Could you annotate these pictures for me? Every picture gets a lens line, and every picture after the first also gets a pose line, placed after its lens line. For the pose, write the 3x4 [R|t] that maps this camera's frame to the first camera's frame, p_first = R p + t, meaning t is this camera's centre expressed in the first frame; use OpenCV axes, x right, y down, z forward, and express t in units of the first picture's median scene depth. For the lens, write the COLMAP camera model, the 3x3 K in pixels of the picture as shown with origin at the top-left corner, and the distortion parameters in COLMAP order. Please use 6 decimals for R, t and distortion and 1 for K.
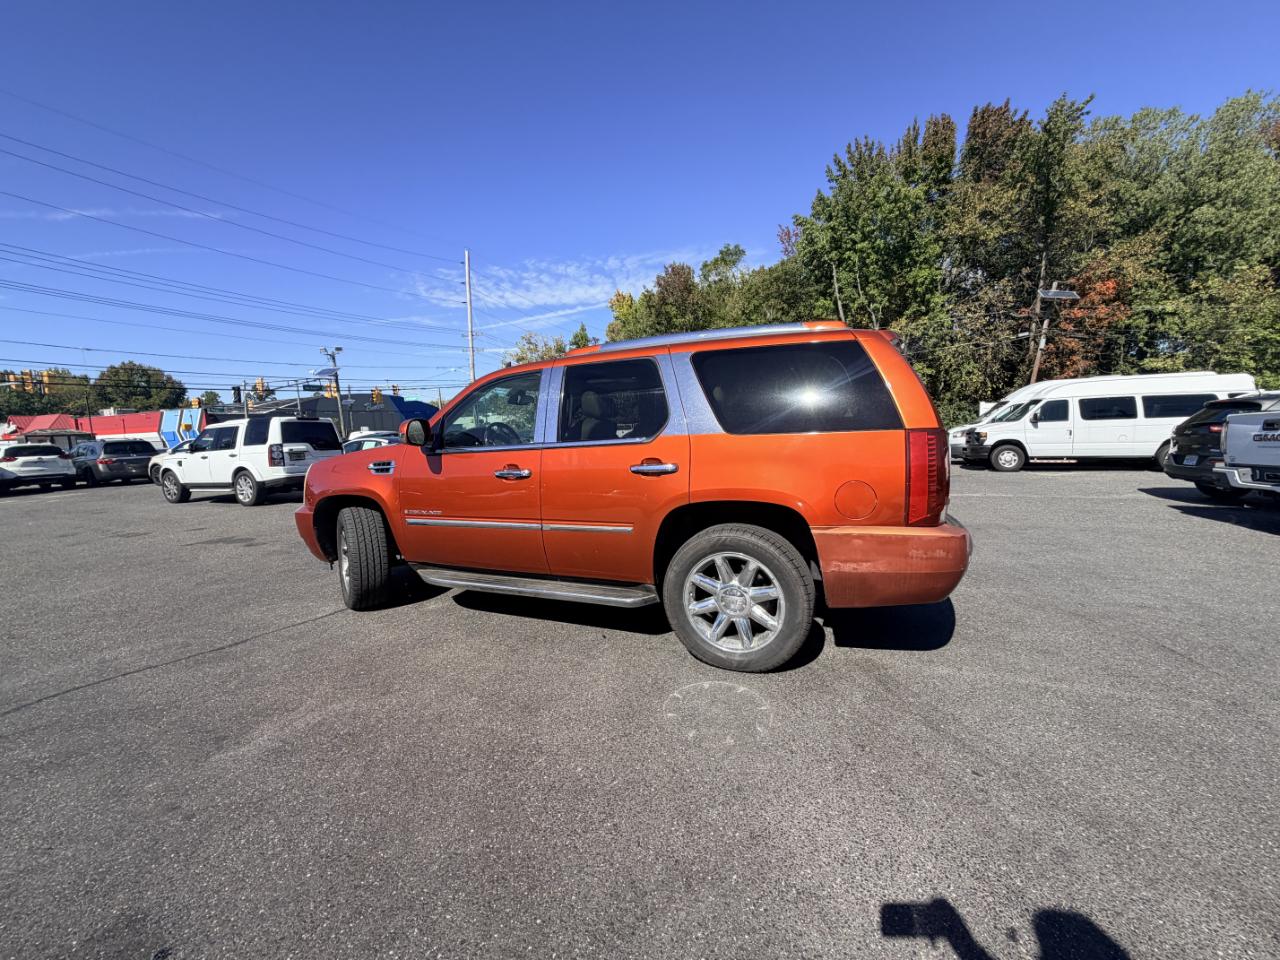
lens RADIAL K [[508.2, 0, 637.2], [0, 508.2, 479.7], [0, 0, 1]] dist [0.000540, -0.000239]
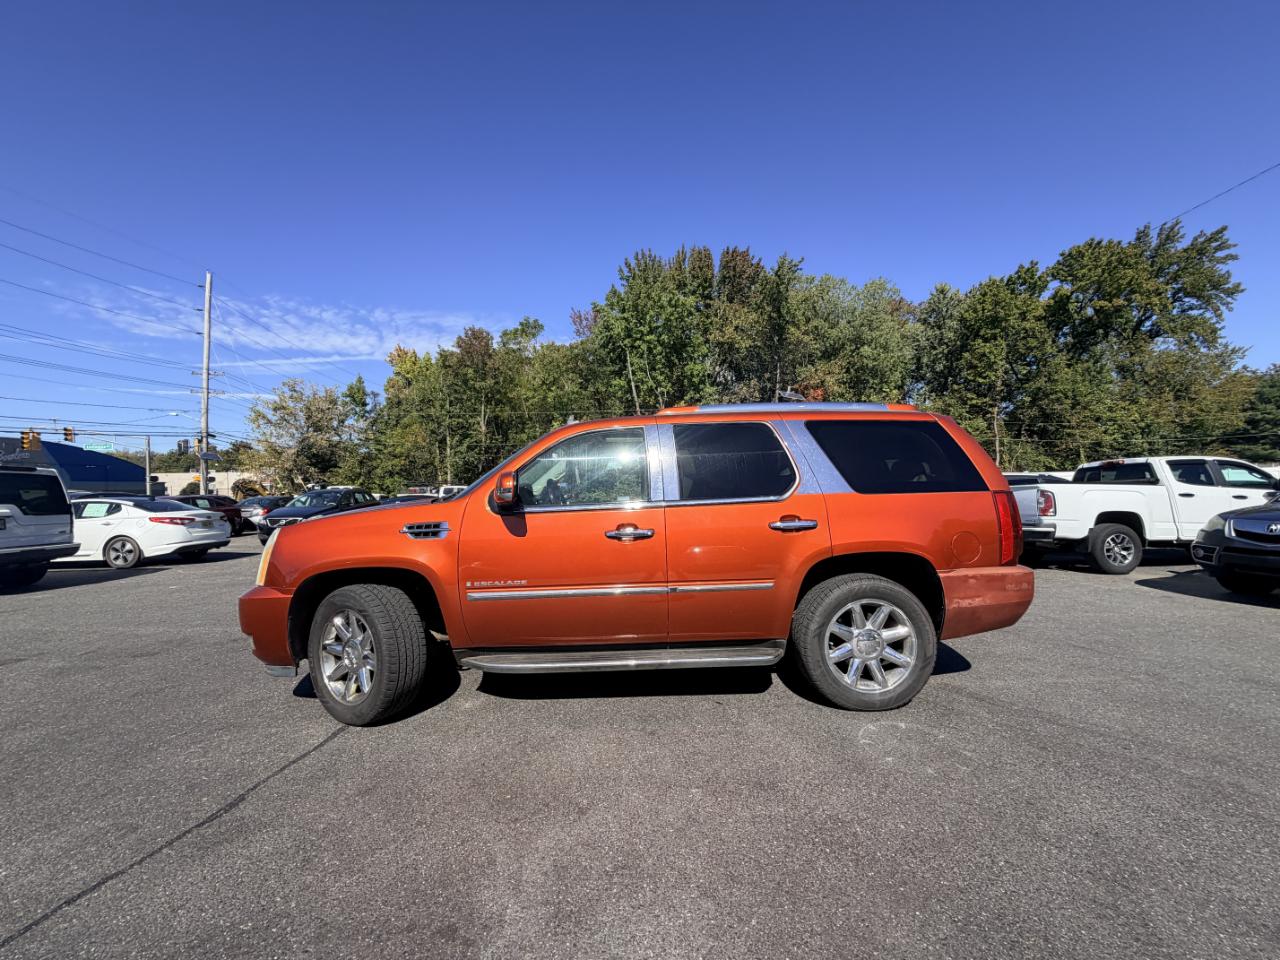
lens RADIAL K [[508.2, 0, 638.9], [0, 508.2, 481.5], [0, 0, 1]] dist [0.000540, -0.000239]
pose [[0.906561, 0.025415, 0.421310, -0.062765], [0.027921, 0.992388, -0.119944, 0.000519], [-0.421151, 0.120500, 0.898950, 0.015284]]
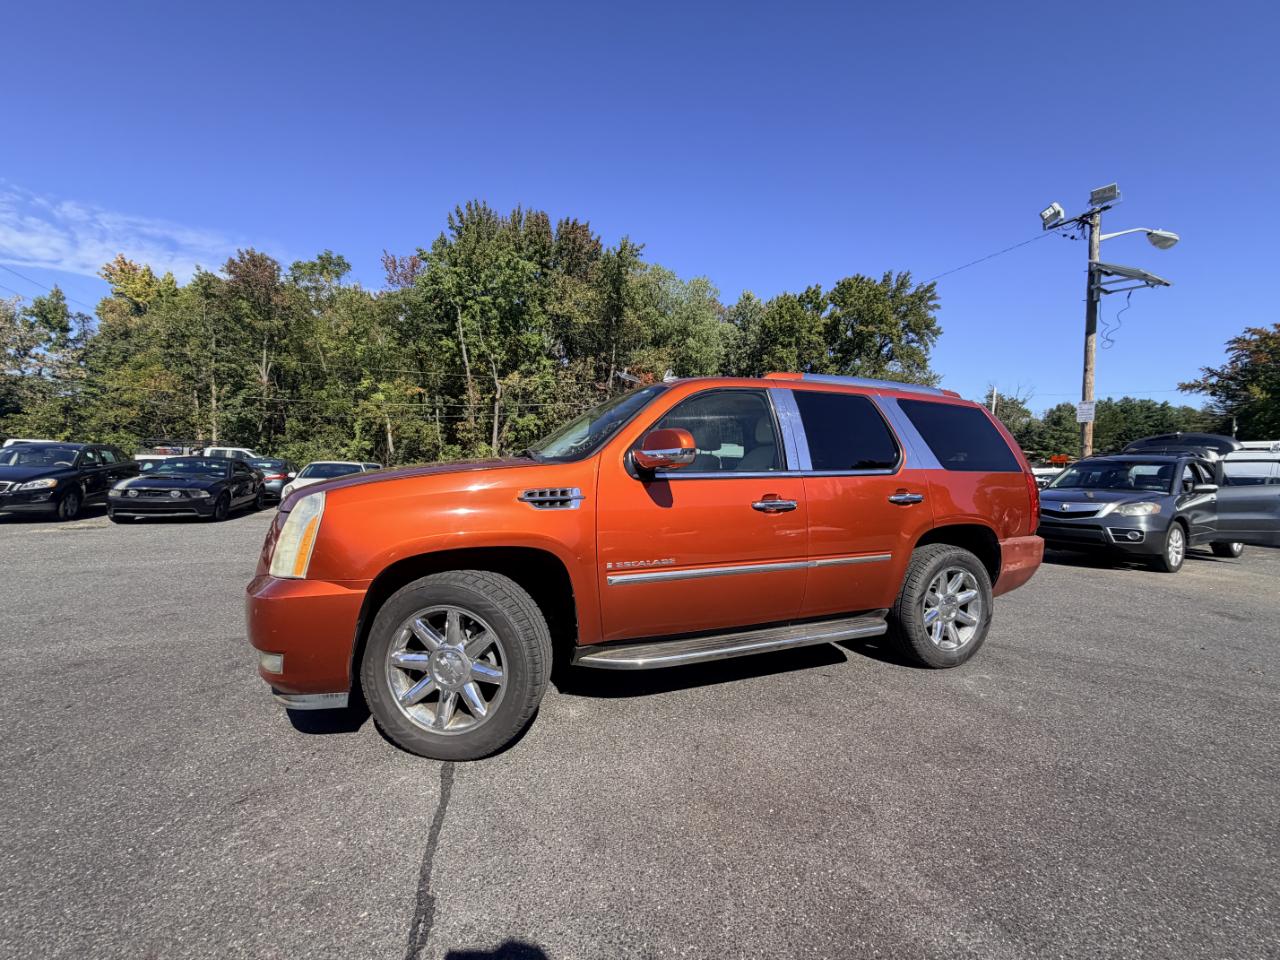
lens RADIAL K [[508.2, 0, 638.6], [0, 508.2, 480.9], [0, 0, 1]] dist [0.000540, -0.000239]
pose [[0.691304, 0.029310, 0.721969, -0.102617], [0.025772, 0.997541, -0.065175, -0.000277], [-0.722104, 0.063662, 0.688849, 0.058234]]
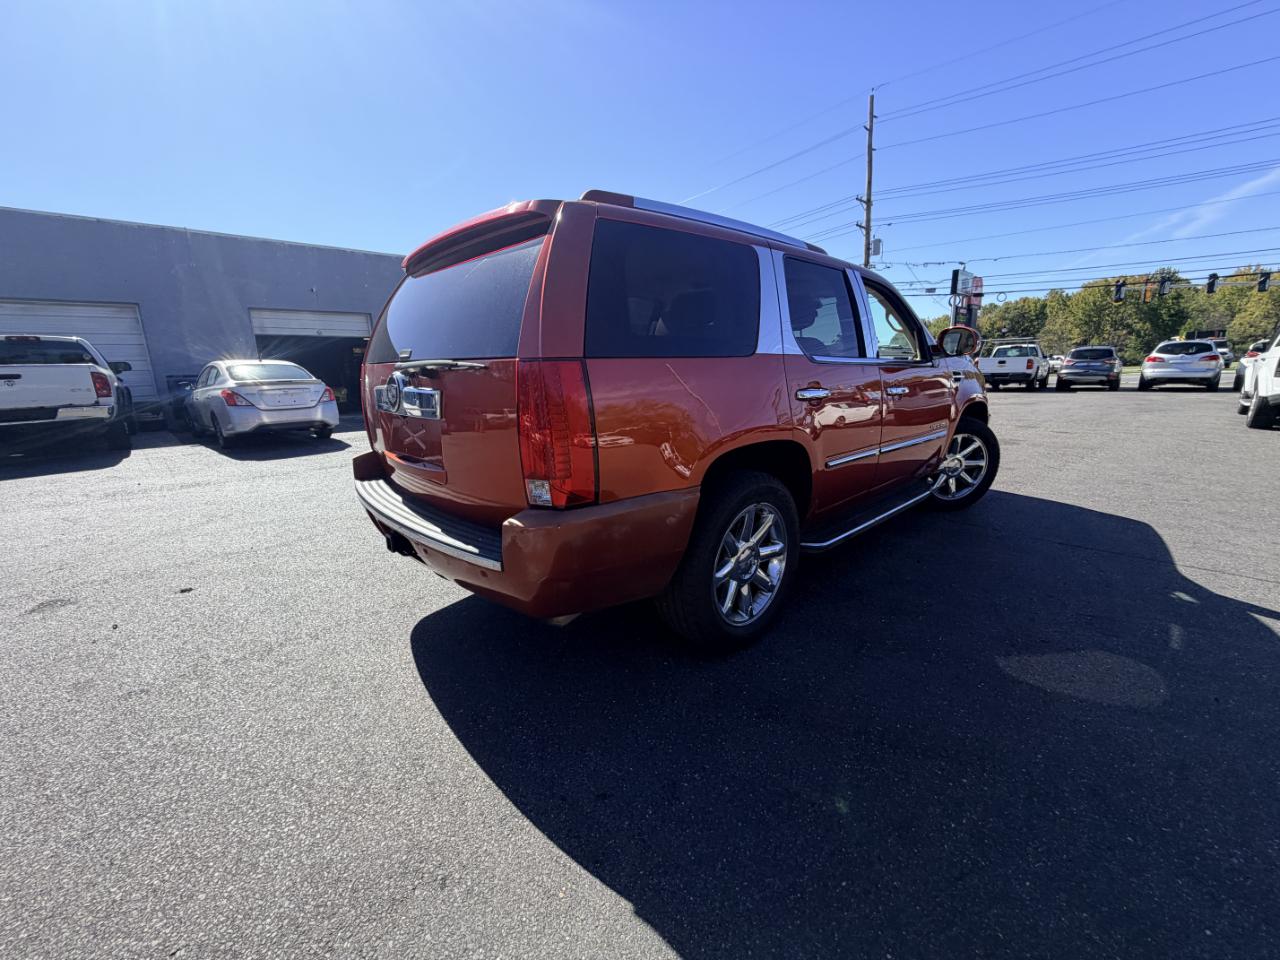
lens RADIAL K [[508.2, 0, 637.3], [0, 508.2, 481.6], [0, 0, 1]] dist [0.000540, -0.000239]
pose [[-0.397571, 0.245435, -0.884138, 0.105625], [-0.049330, 0.956452, 0.287691, -0.015438], [0.916245, 0.157992, -0.368150, 0.149253]]
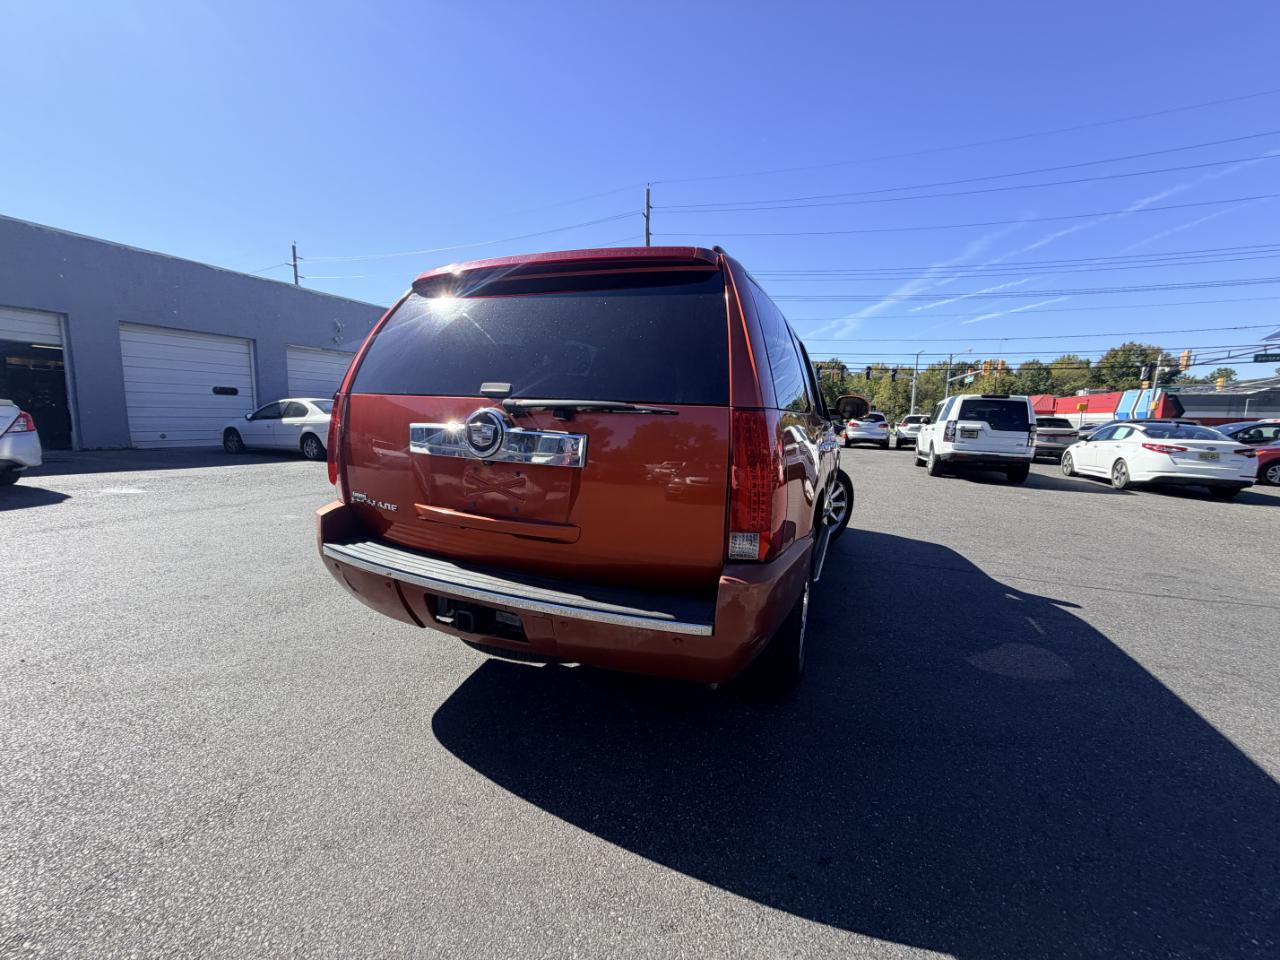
lens RADIAL K [[508.2, 0, 639.5], [0, 508.2, 481.5], [0, 0, 1]] dist [0.000540, -0.000239]
pose [[0.012717, 0.167867, -0.985728, 0.111141], [-0.128549, 0.977901, 0.164876, -0.012199], [0.991622, 0.124618, 0.034015, 0.111353]]
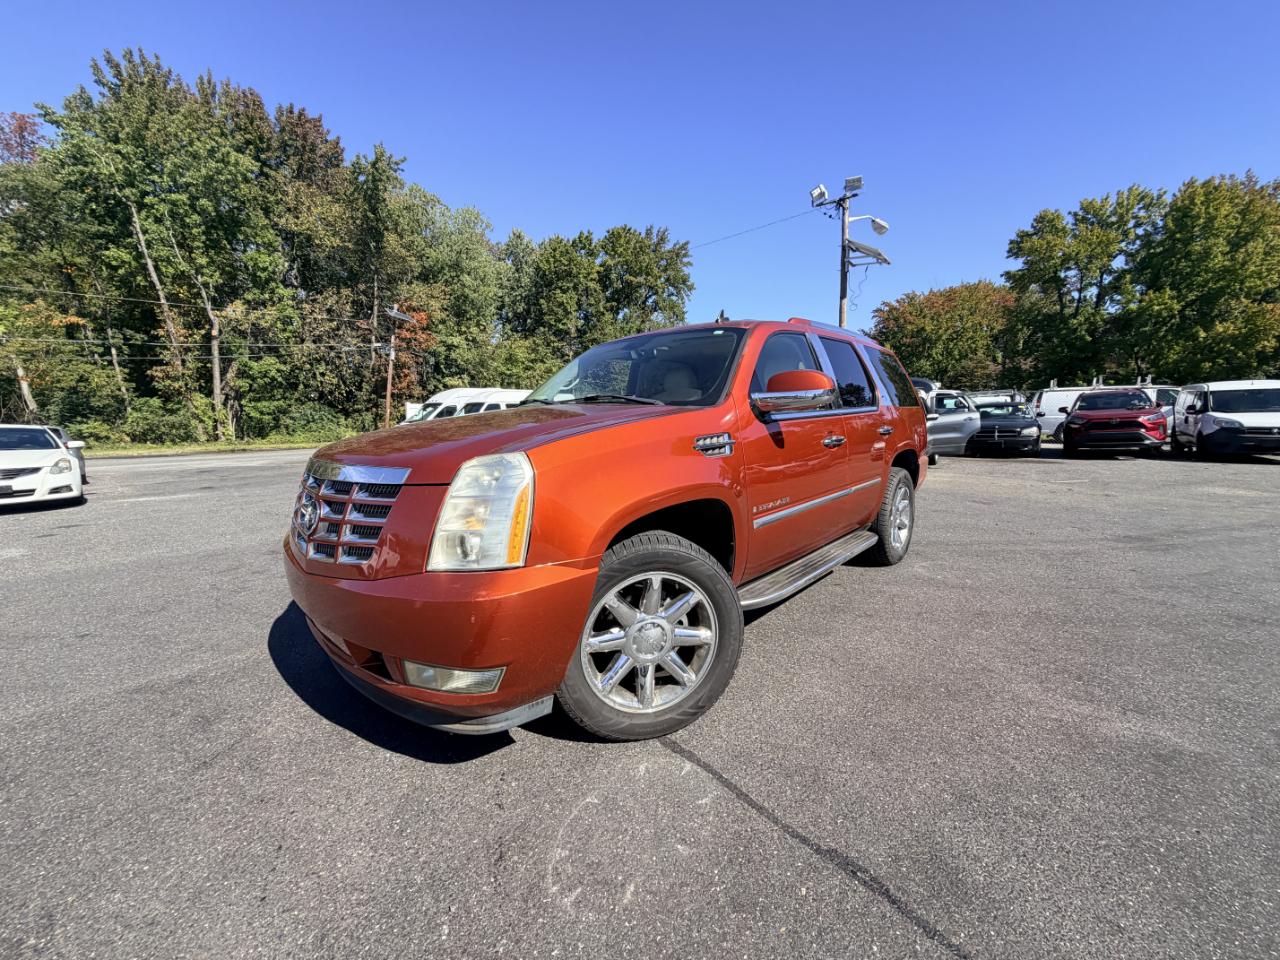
lens RADIAL K [[508.2, 0, 637.9], [0, 508.2, 479.9], [0, 0, 1]] dist [0.000540, -0.000239]
pose [[0.316562, -0.089347, 0.944354, -0.126459], [0.096086, 0.993454, 0.061783, -0.003350], [-0.943693, 0.071181, 0.323075, 0.105062]]
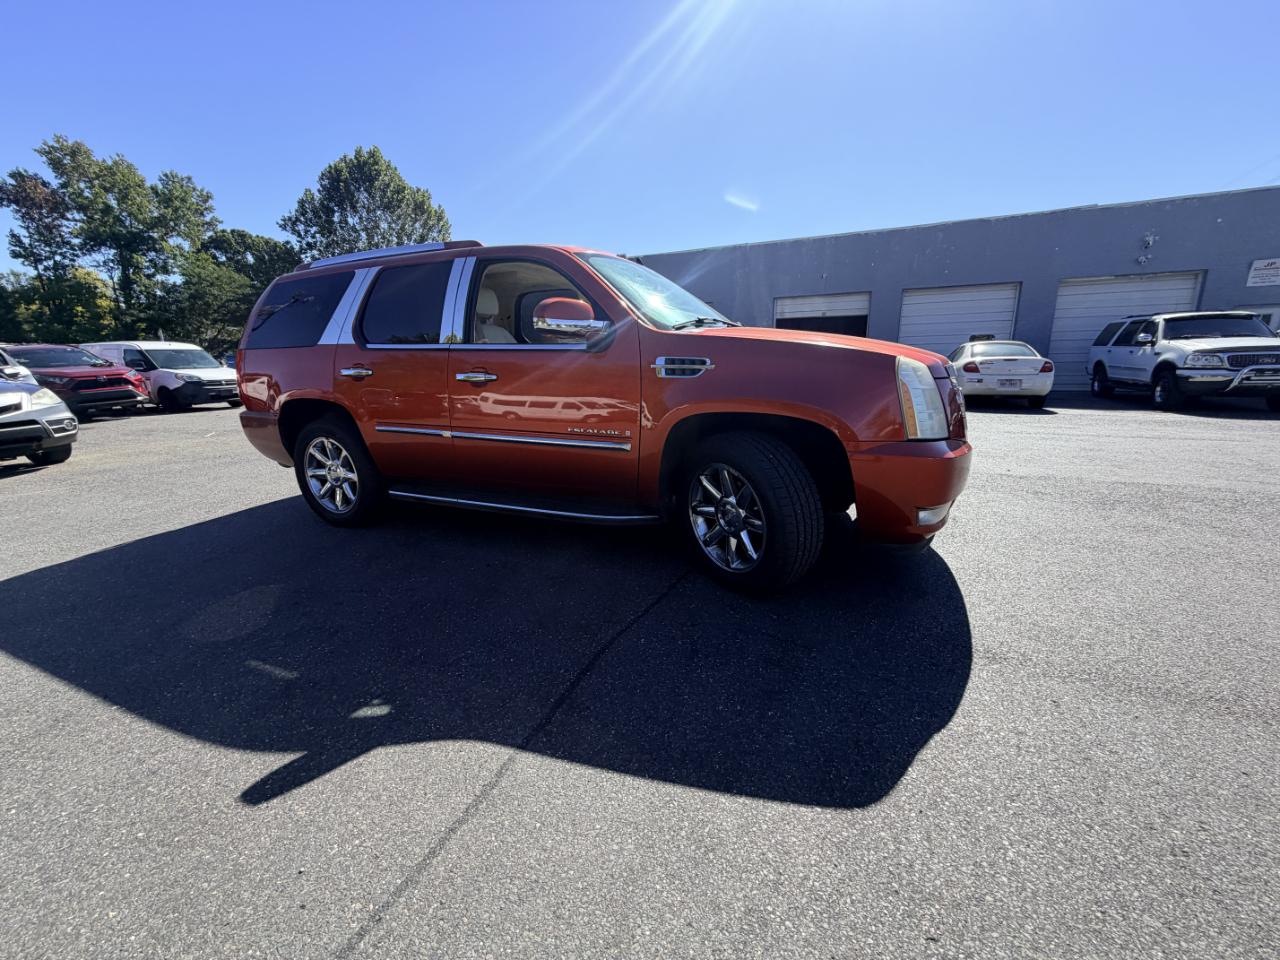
lens RADIAL K [[508.2, 0, 636.6], [0, 508.2, 476.6], [0, 0, 1]] dist [0.000540, -0.000239]
pose [[-0.998446, 0.053041, 0.017118, -0.027836], [0.055729, 0.945819, 0.319877, -0.017319], [0.000776, 0.320333, -0.947305, 0.245983]]
